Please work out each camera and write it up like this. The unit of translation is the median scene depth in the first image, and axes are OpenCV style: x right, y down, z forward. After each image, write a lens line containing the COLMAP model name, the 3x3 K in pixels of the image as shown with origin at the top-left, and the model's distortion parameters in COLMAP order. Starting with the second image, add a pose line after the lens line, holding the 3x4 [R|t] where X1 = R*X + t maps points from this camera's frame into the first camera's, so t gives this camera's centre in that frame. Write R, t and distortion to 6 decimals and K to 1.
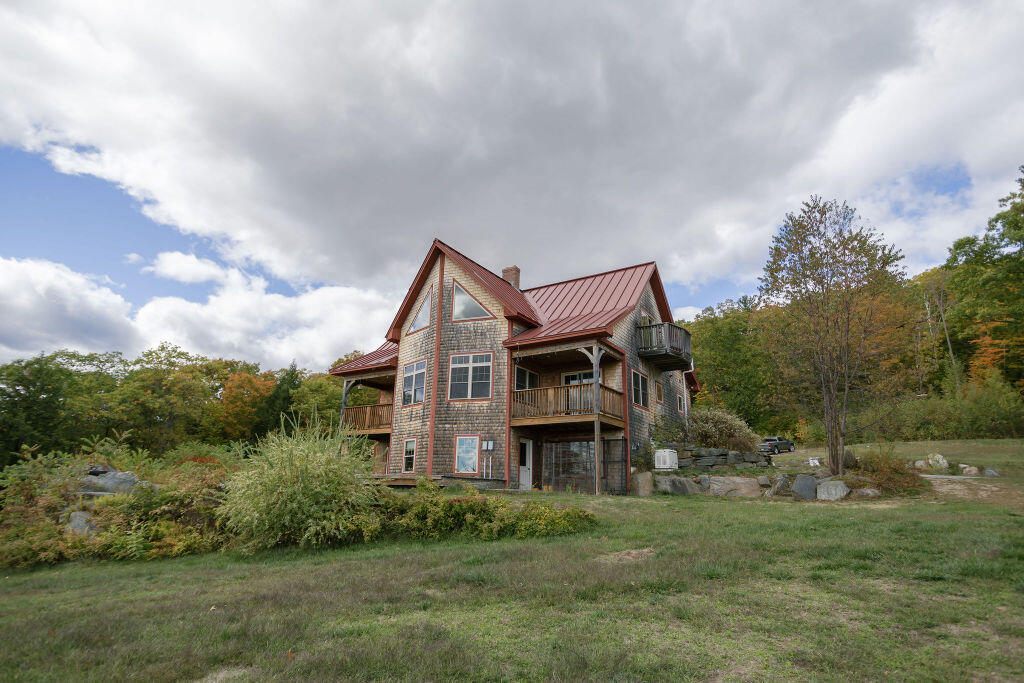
lens RADIAL K [[518.4, 0, 512.0], [0, 518.4, 341.5], [0, 0, 1]] dist [-0.001691, 0.000433]
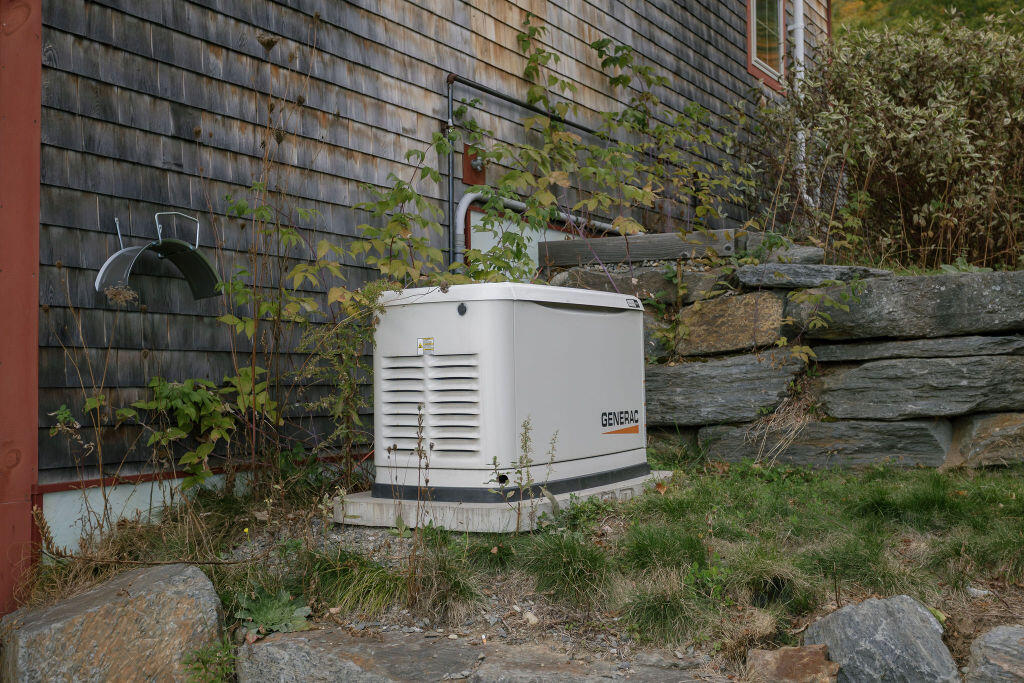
lens RADIAL K [[1190.3, 0, 512.0], [0, 1190.3, 341.5], [0, 0, 1]] dist [-0.000031, -0.000536]
pose [[0.998931, -0.018013, 0.042574, 0.281071], [0.007460, 0.971702, 0.236093, 0.163111], [-0.045622, -0.235523, 0.970797, 0.763390]]
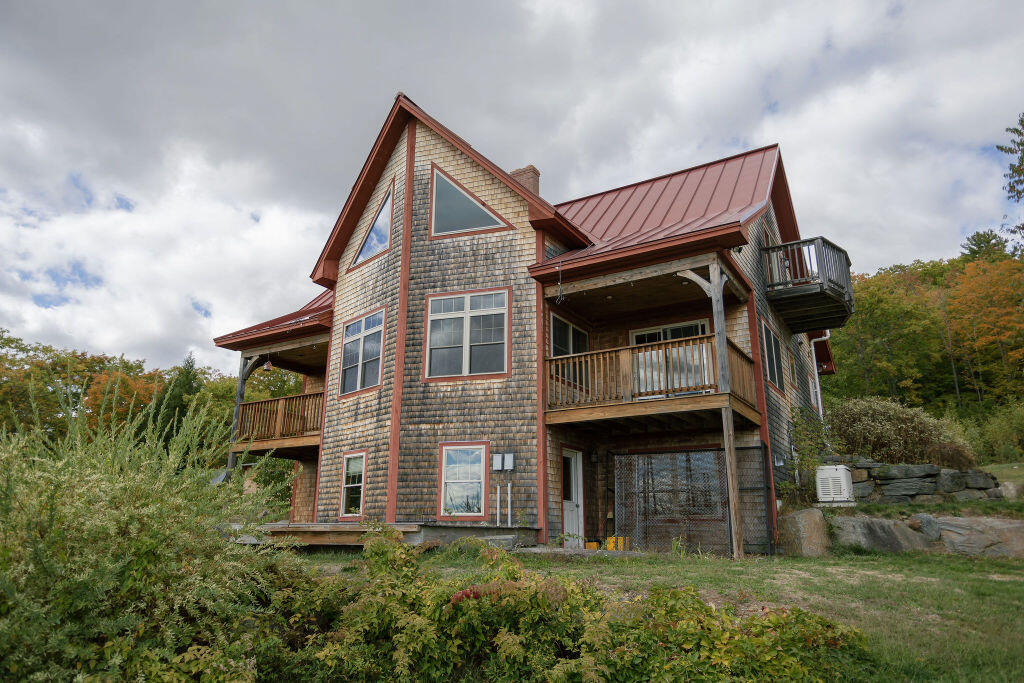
lens RADIAL K [[653.3, 0, 509.7], [0, 653.3, 332.4], [0, 0, 1]] dist [0.007646, 0.002220]
pose [[0.999509, -0.006358, 0.030696, -0.056906], [0.006872, 0.999838, -0.016644, 0.077262], [-0.030585, 0.016846, 0.999390, 0.323601]]
